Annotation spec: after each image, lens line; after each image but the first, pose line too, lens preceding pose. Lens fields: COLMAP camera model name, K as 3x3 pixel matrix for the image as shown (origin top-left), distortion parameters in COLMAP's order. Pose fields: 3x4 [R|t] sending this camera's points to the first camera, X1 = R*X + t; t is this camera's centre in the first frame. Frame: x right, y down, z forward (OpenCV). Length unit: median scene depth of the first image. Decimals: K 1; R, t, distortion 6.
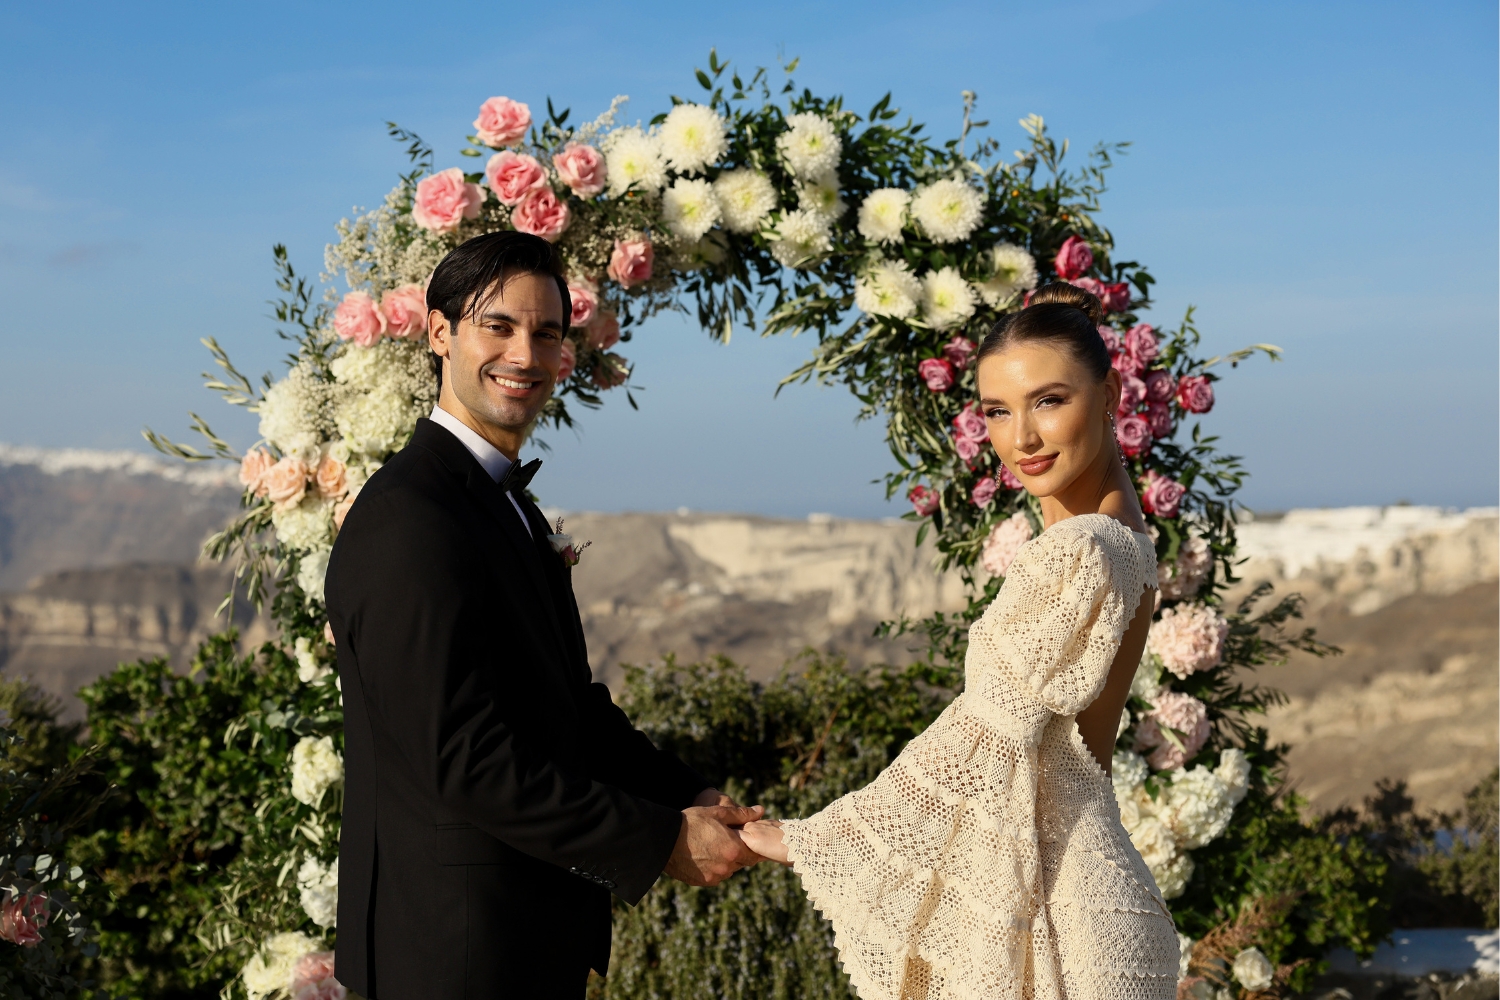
lens RADIAL K [[2410.6, 0, 700.7], [0, 2410.6, 449.2], [0, 0, 1]] dist [0.149932, 0.161531]
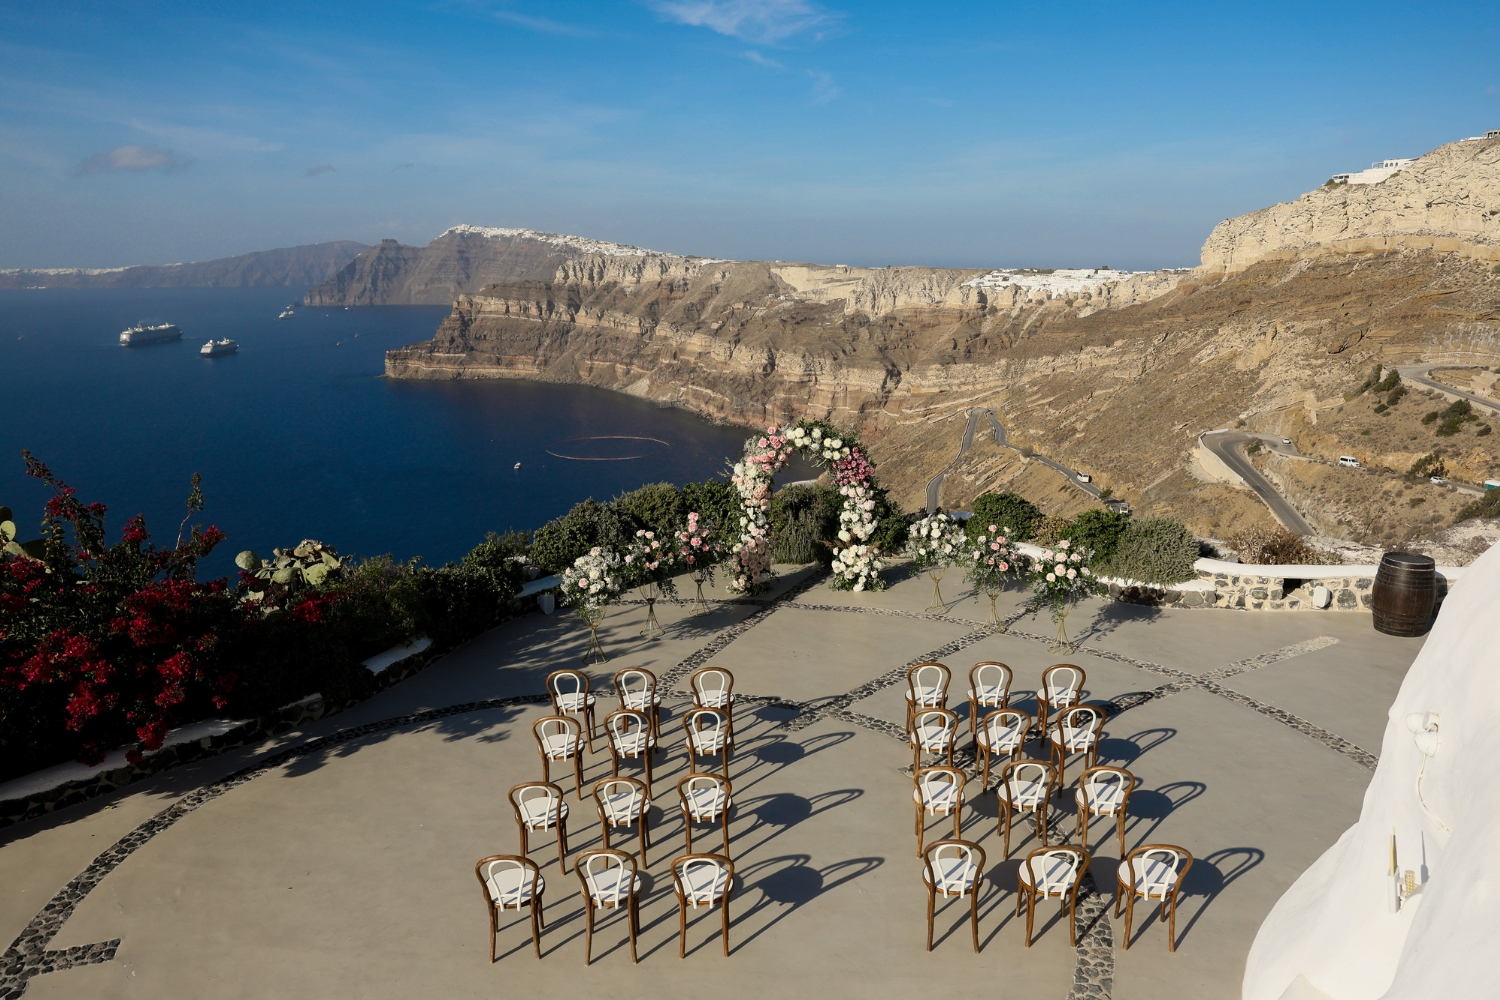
lens RADIAL K [[1184.3, 0, 750.3], [0, 1184.3, 457.0], [0, 0, 1]] dist [-0.095387, 0.103607]
pose [[0.999512, 0.019053, -0.024756, -0.057319], [-0.013513, 0.978191, 0.207266, -0.747361], [0.028165, -0.206830, 0.977971, -2.270433]]
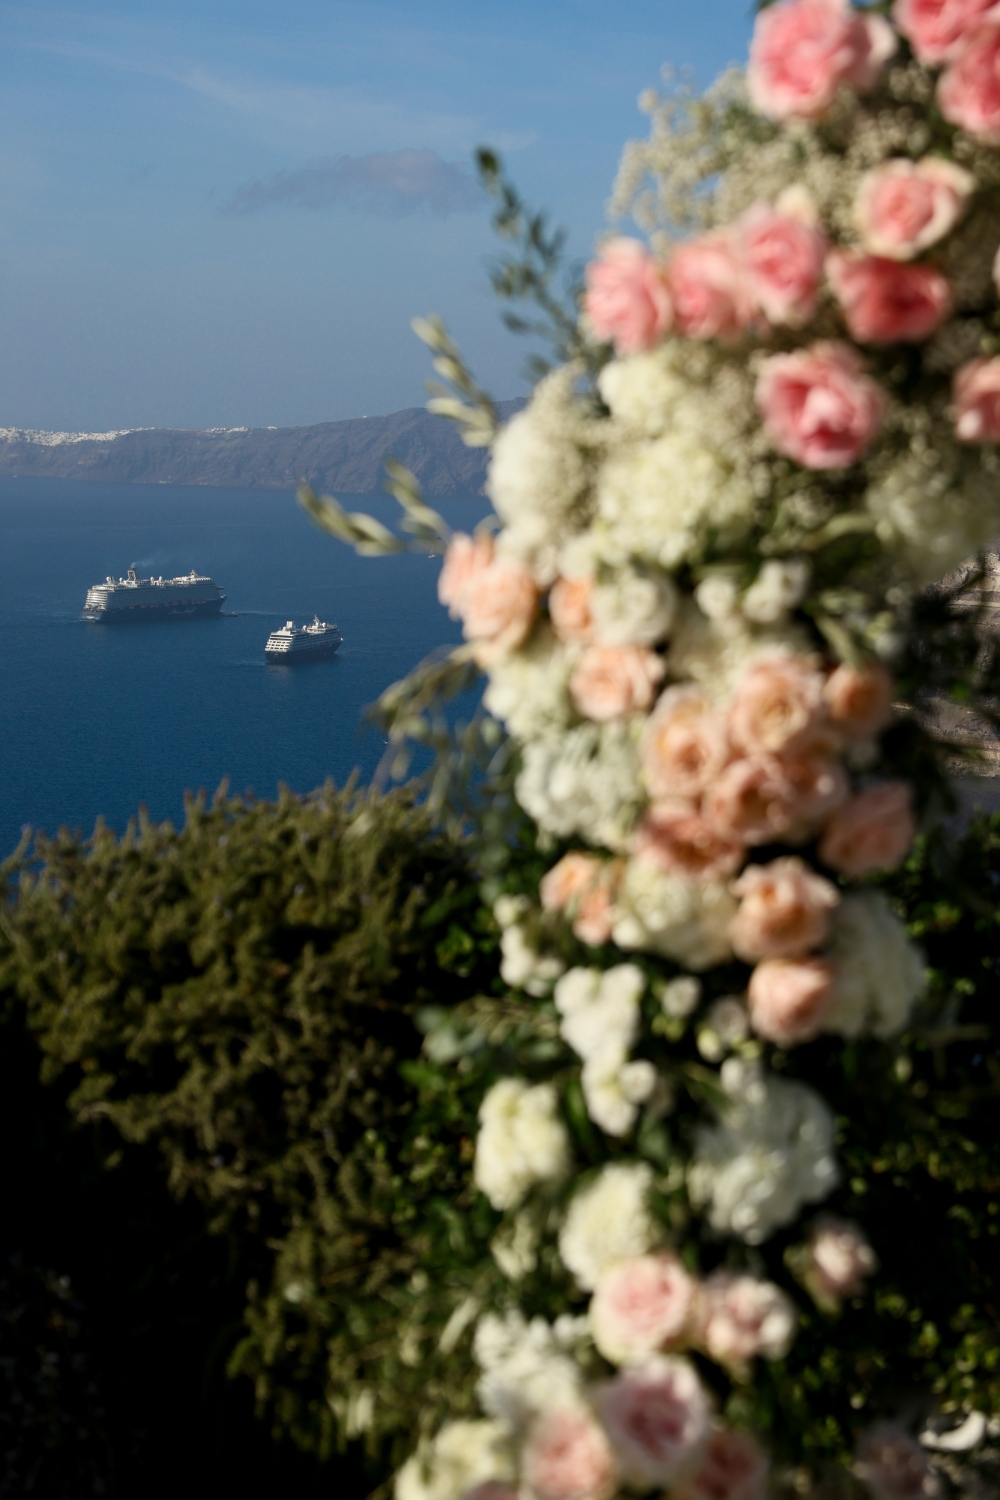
lens RADIAL K [[3041.2, 0, 500.0], [0, 3041.2, 750.0], [0, 0, 1]] dist [0.203152, -0.002104]
pose [[0.909165, 0.094901, -0.405479, 0.099225], [-0.044257, 0.990192, 0.132518, -0.042322], [0.414078, -0.102535, 0.904448, 0.390103]]
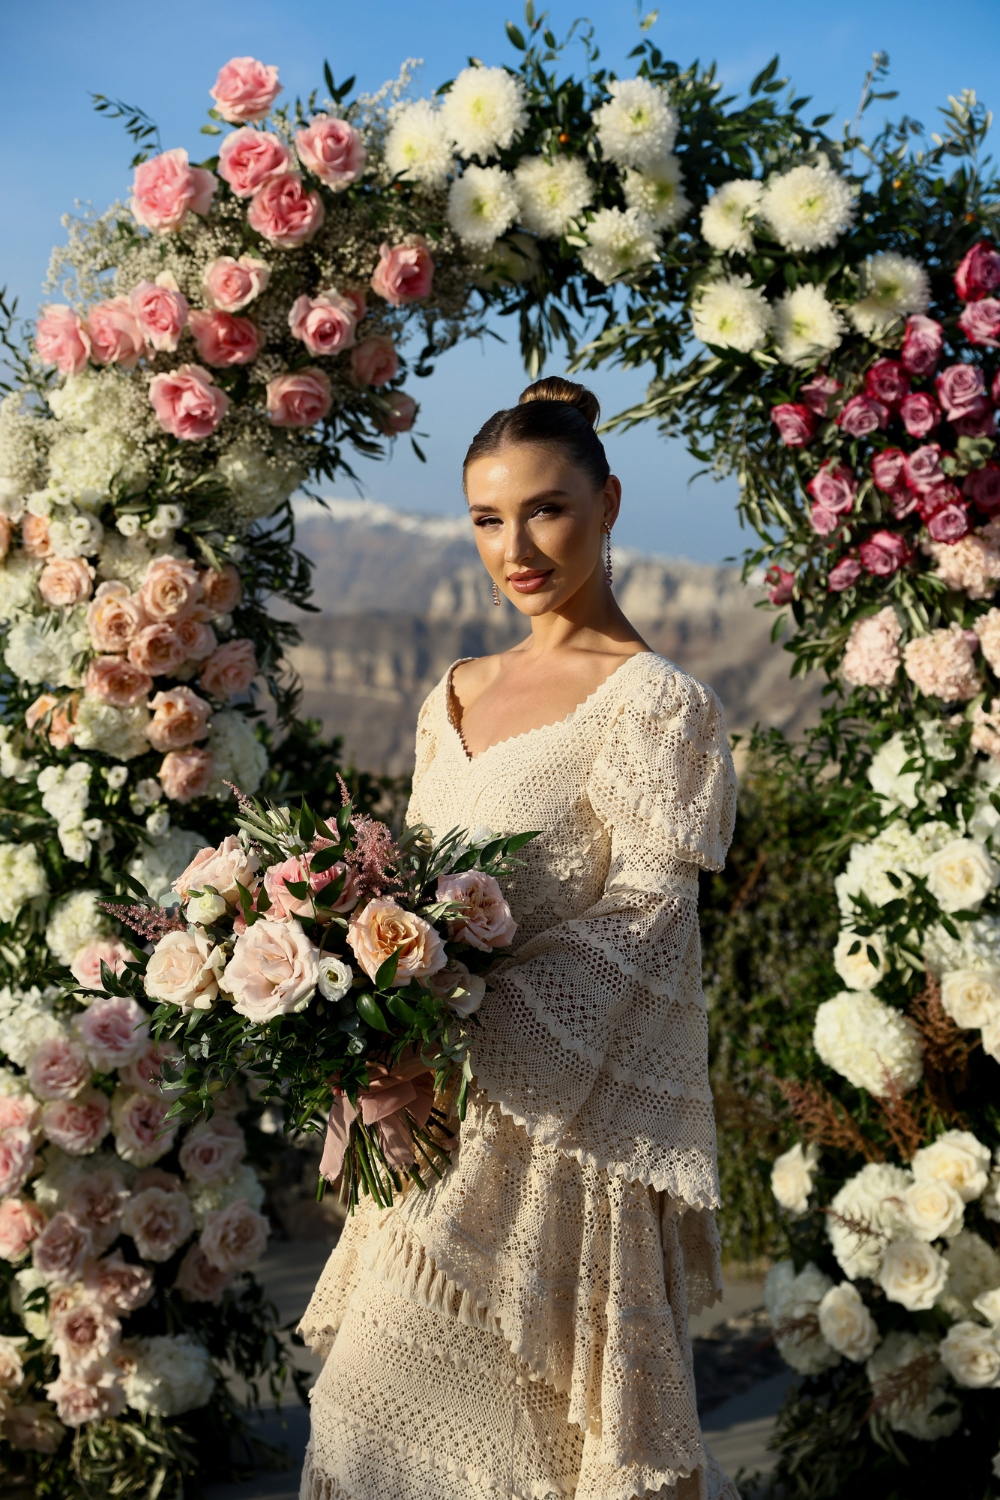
lens RADIAL K [[2410.6, 0, 500.0], [0, 2410.6, 750.0], [0, 0, 1]] dist [0.149932, 0.161531]
pose [[0.983089, 0.044269, -0.177696, 0.150159], [-0.026390, 0.994460, 0.101749, -0.003438], [0.181216, -0.095339, 0.978811, 0.205985]]
